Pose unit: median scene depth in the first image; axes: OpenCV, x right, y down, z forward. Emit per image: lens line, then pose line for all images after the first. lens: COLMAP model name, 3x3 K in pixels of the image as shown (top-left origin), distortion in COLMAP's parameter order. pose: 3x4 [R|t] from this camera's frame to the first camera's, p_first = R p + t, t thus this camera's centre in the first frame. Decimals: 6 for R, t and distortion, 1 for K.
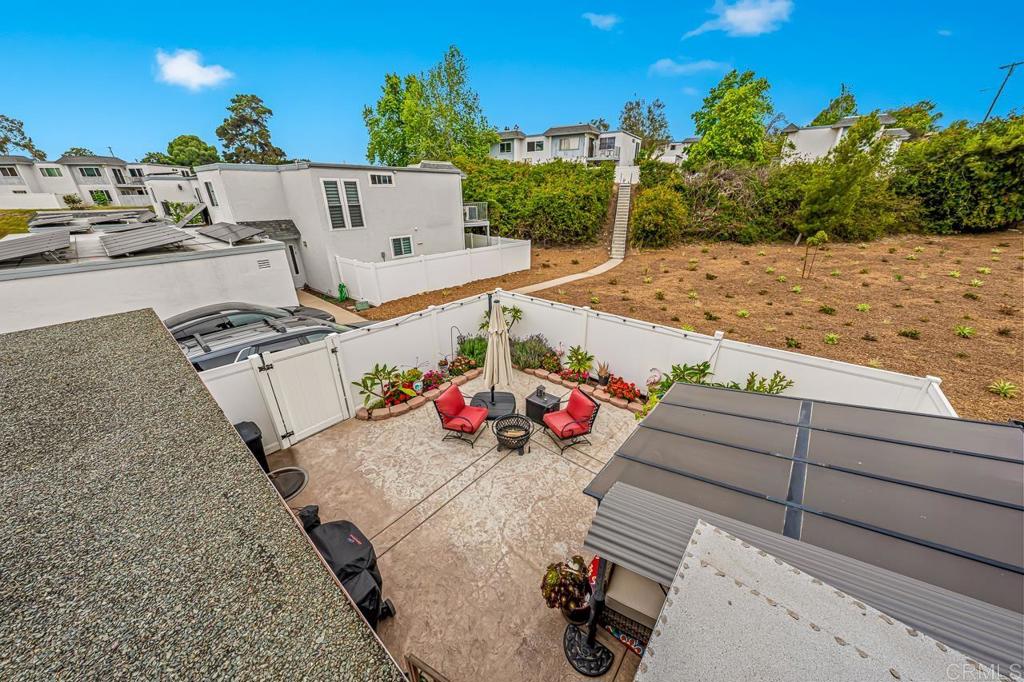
lens RADIAL K [[350.3, 0, 512.0], [0, 350.3, 341.0], [0, 0, 1]] dist [-0.002787, -0.000056]
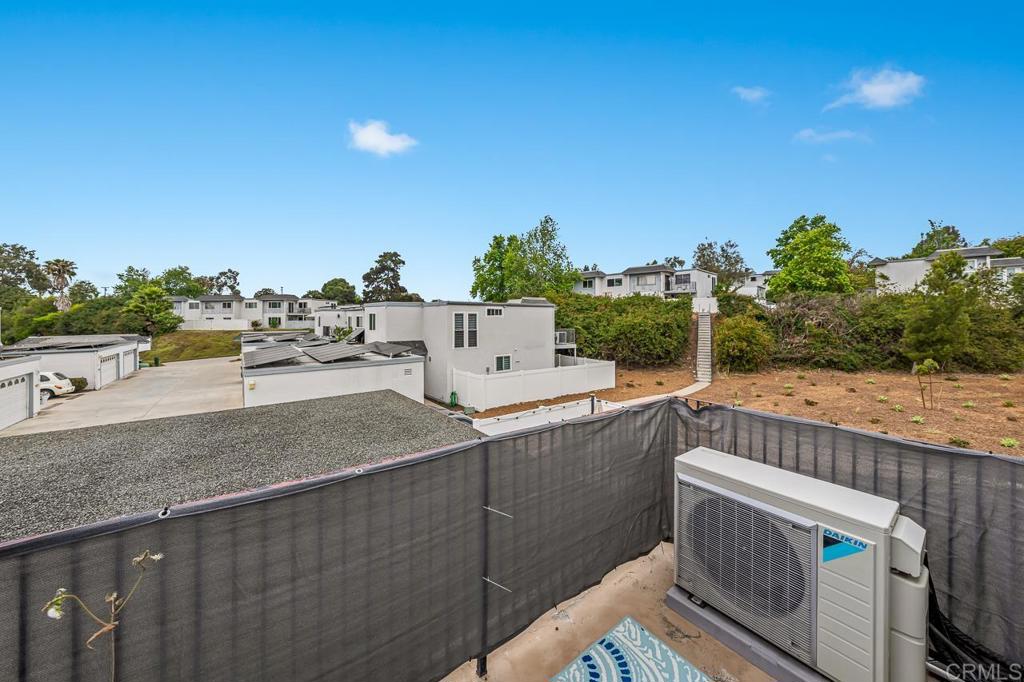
lens RADIAL K [[356.2, 0, 513.5], [0, 356.2, 317.2], [0, 0, 1]] dist [-0.001251, -0.000114]
pose [[0.977367, 0.000063, -0.211552, -0.016940], [-0.083637, 0.918647, -0.386126, 0.033644], [0.194317, 0.395080, 0.897860, -0.093739]]
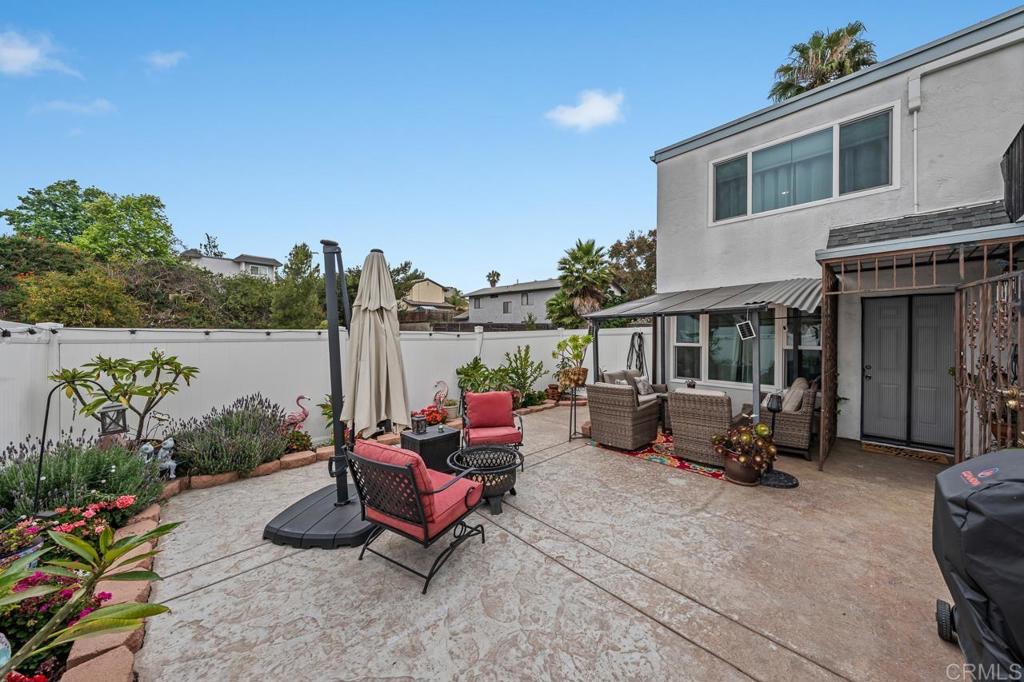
lens RADIAL K [[350.2, 0, 525.5], [0, 350.2, 336.2], [0, 0, 1]] dist [-0.002732, -0.000076]
pose [[0.100472, -0.003426, 0.994934, -0.130017], [0.397643, 0.916794, -0.036999, 0.026432], [-0.912022, 0.399346, 0.093475, 0.193868]]
